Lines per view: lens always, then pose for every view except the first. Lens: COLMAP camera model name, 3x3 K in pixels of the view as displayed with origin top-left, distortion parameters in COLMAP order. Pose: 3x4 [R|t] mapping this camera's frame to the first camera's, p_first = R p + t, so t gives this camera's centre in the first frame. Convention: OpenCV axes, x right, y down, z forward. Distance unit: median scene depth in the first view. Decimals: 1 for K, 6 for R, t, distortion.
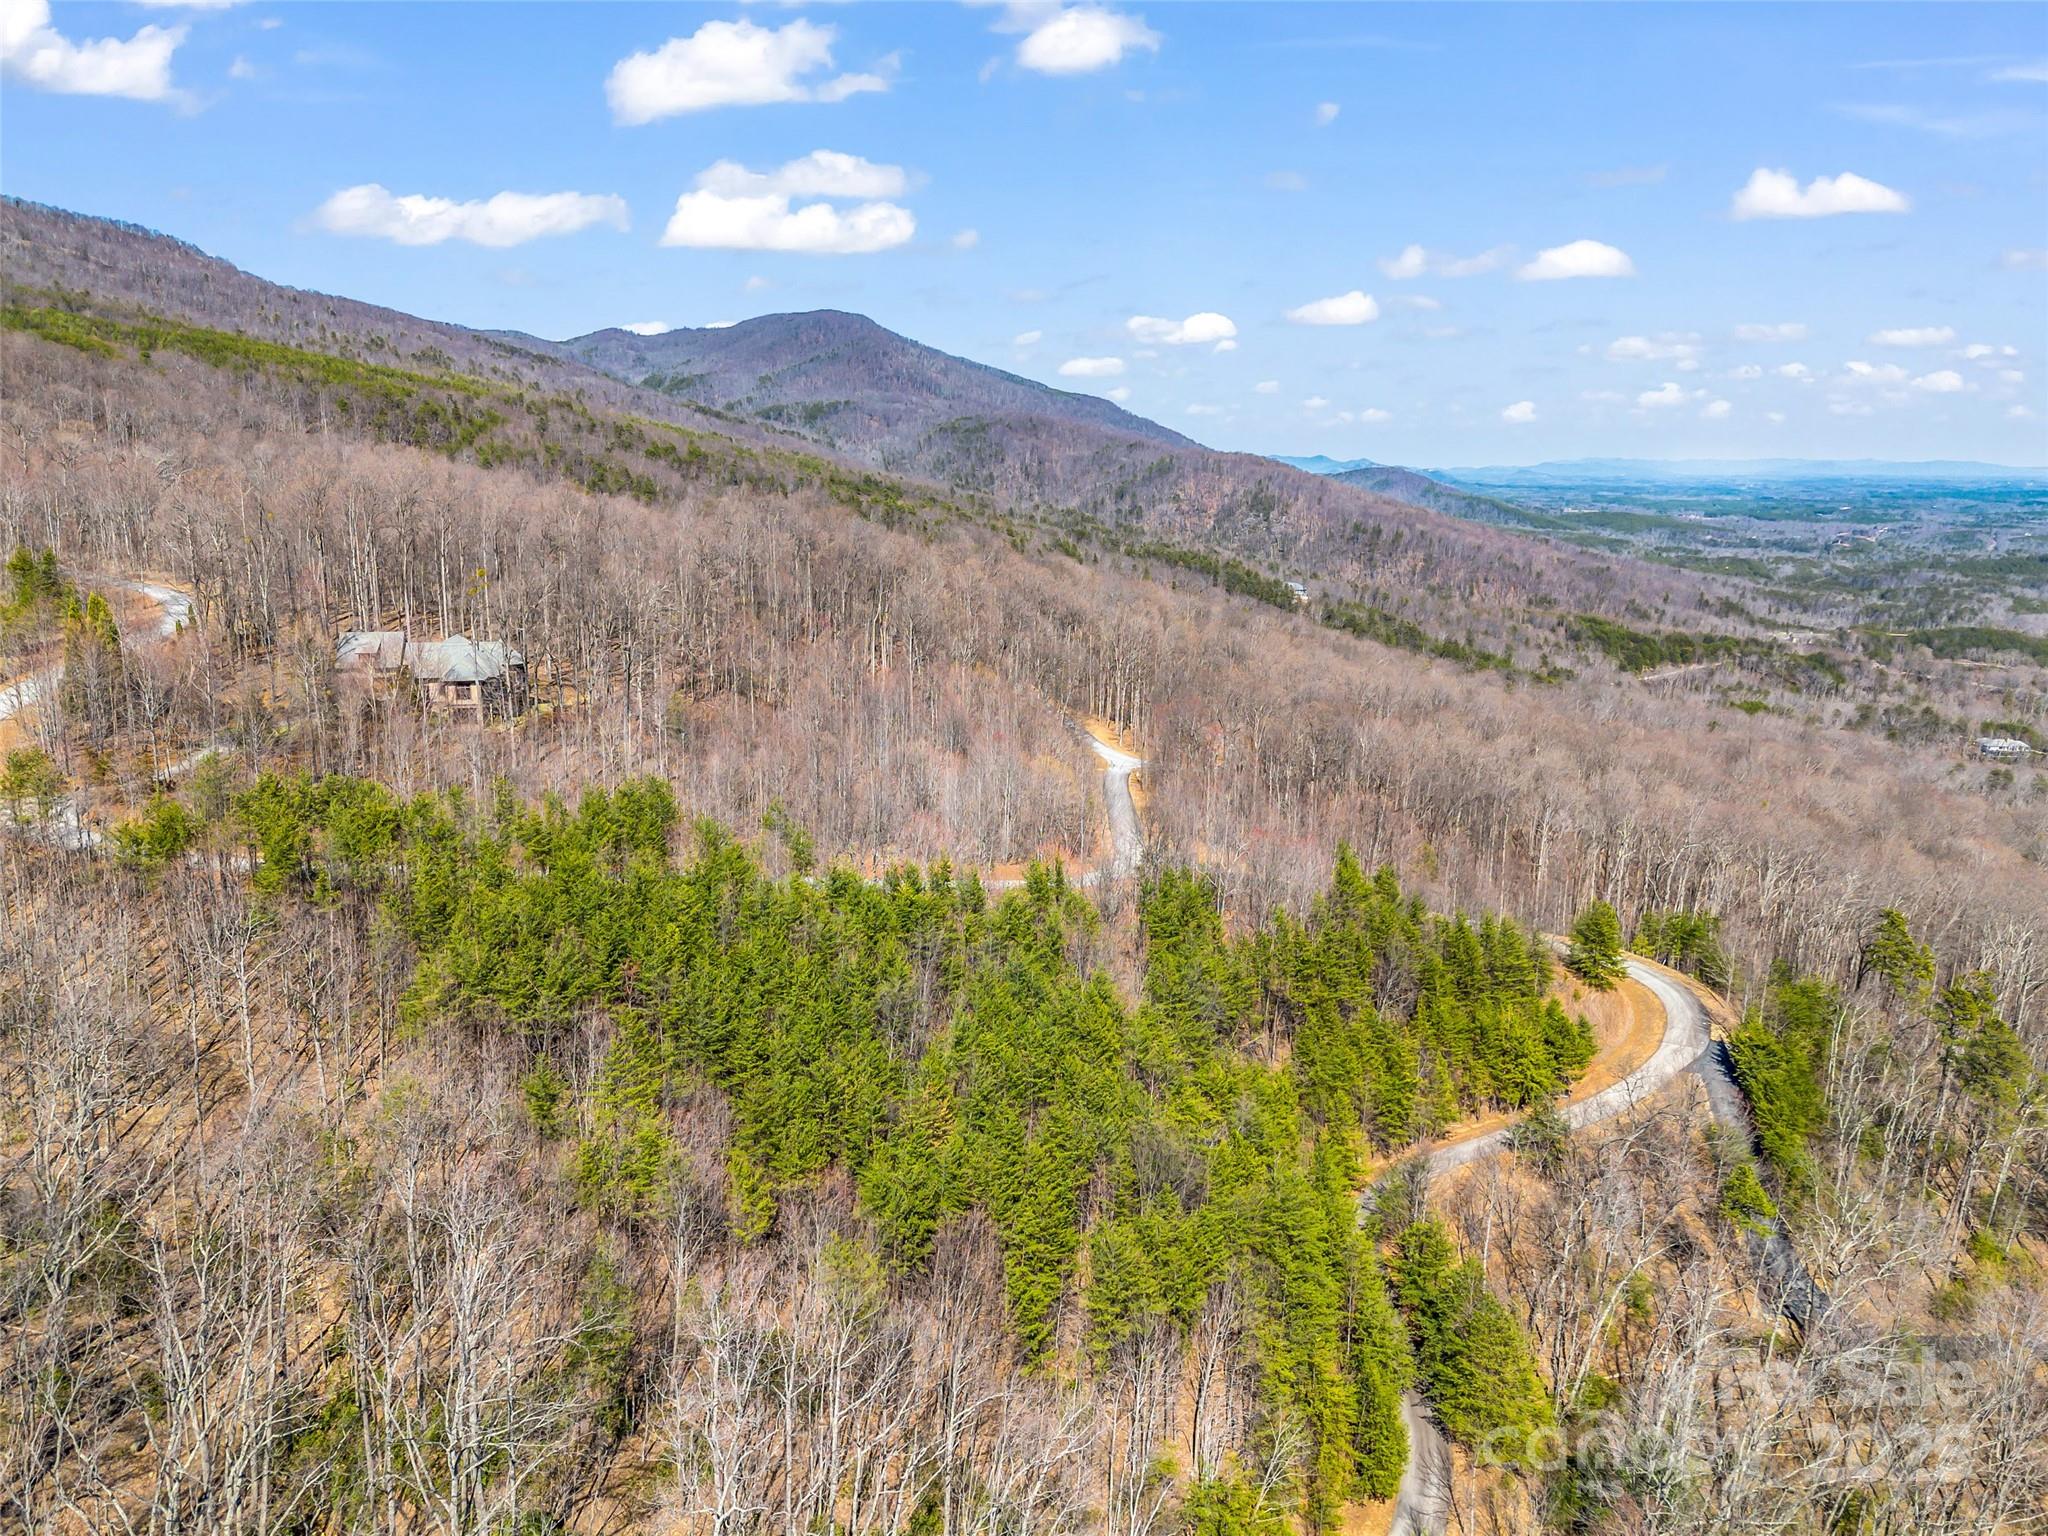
lens RADIAL K [[1468.9, 0, 1018.6], [0, 1468.9, 772.8], [0, 0, 1]] dist [0.059546, -0.045392]
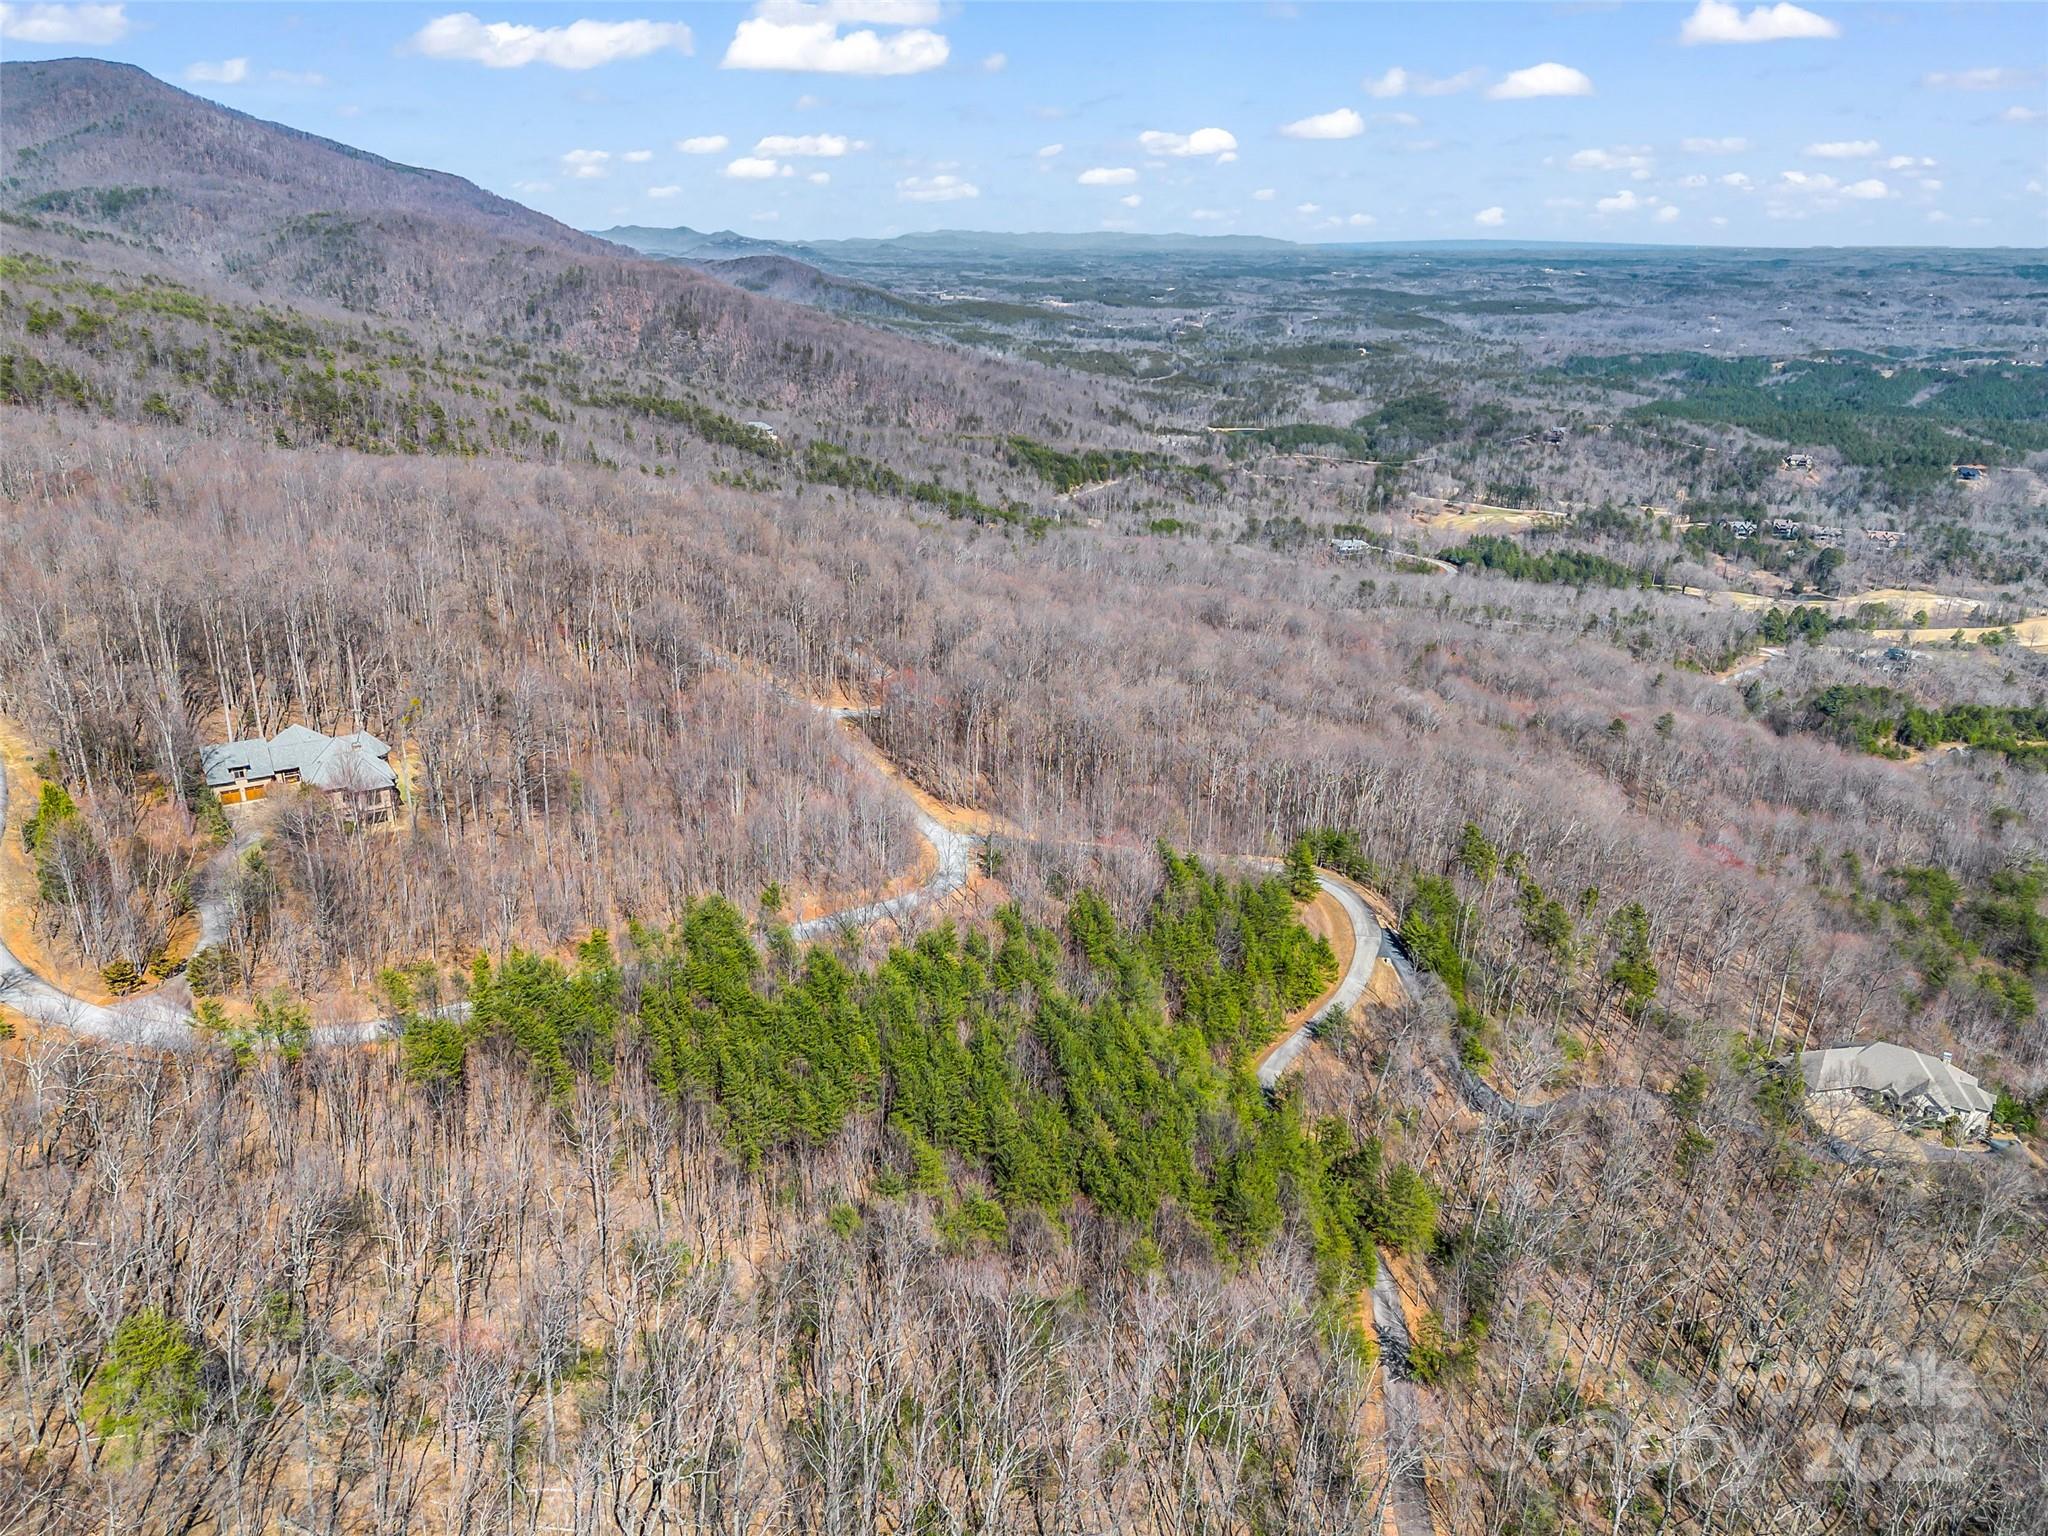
lens RADIAL K [[1461.9, 0, 1024.0], [0, 1461.9, 768.0], [0, 0, 1]] dist [0.106822, -0.116380]
pose [[0.916359, -0.136881, 0.376231, -0.042814], [0.083142, 0.984313, 0.155610, -0.025572], [-0.391629, -0.111314, 0.913365, -0.021714]]
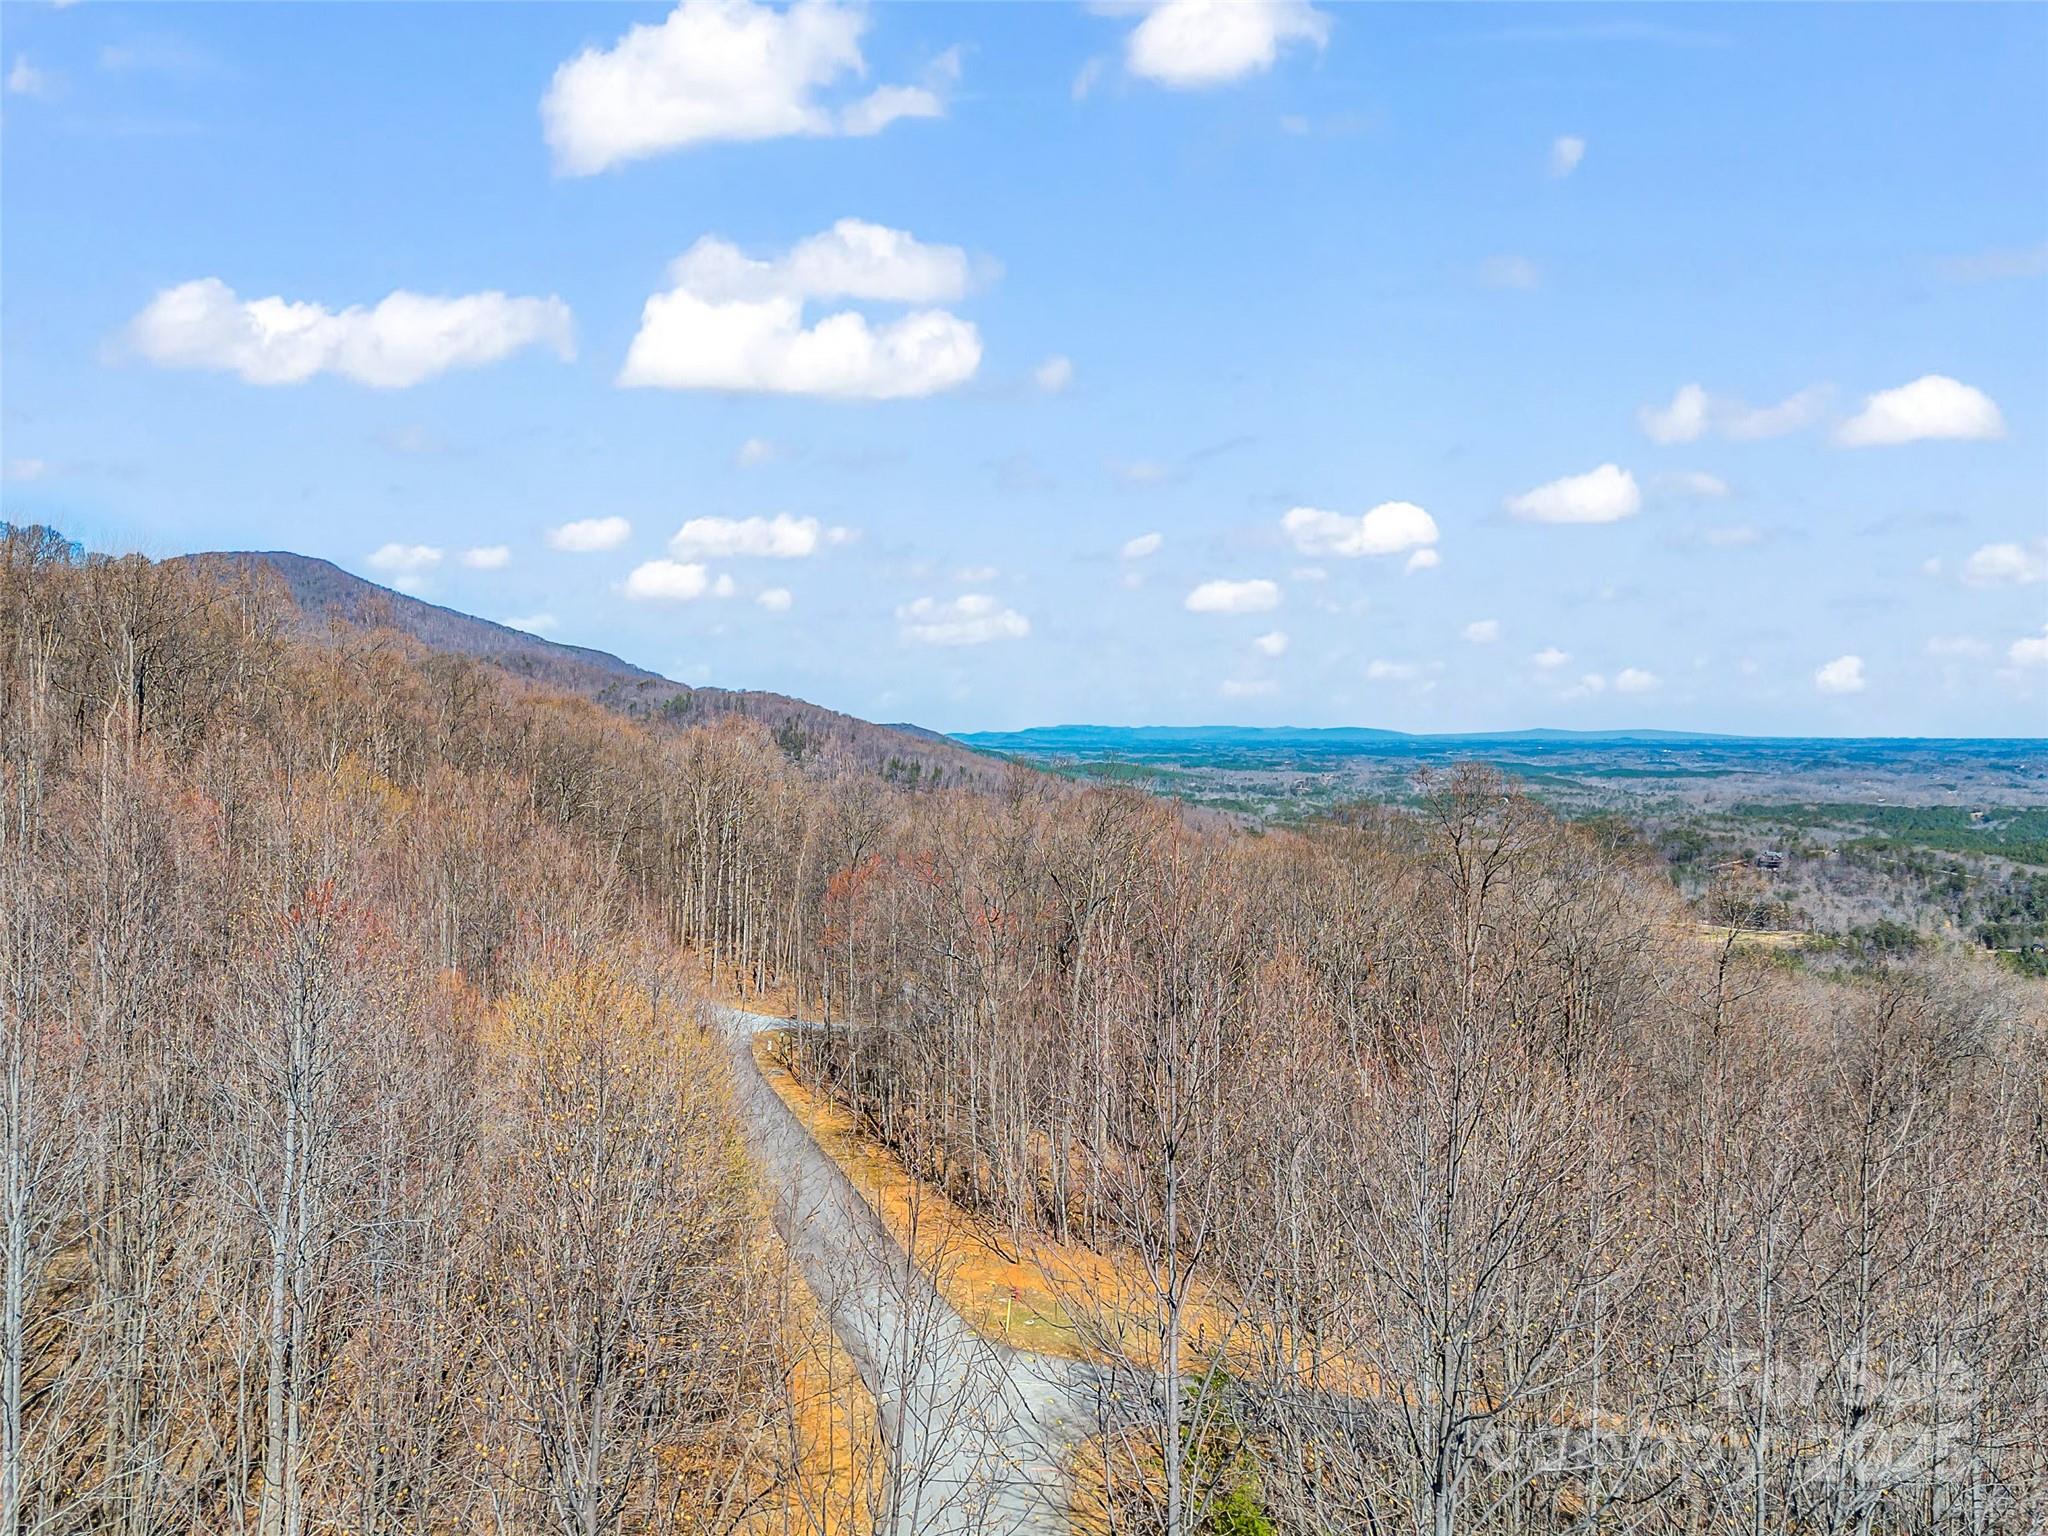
lens RADIAL K [[1468.9, 0, 1018.6], [0, 1468.9, 772.8], [0, 0, 1]] dist [0.059546, -0.045392]
pose [[0.946448, -0.014568, 0.322527, 0.000834], [0.071090, 0.983867, -0.164172, -0.000848], [-0.314932, 0.178309, 0.932214, 0.097973]]
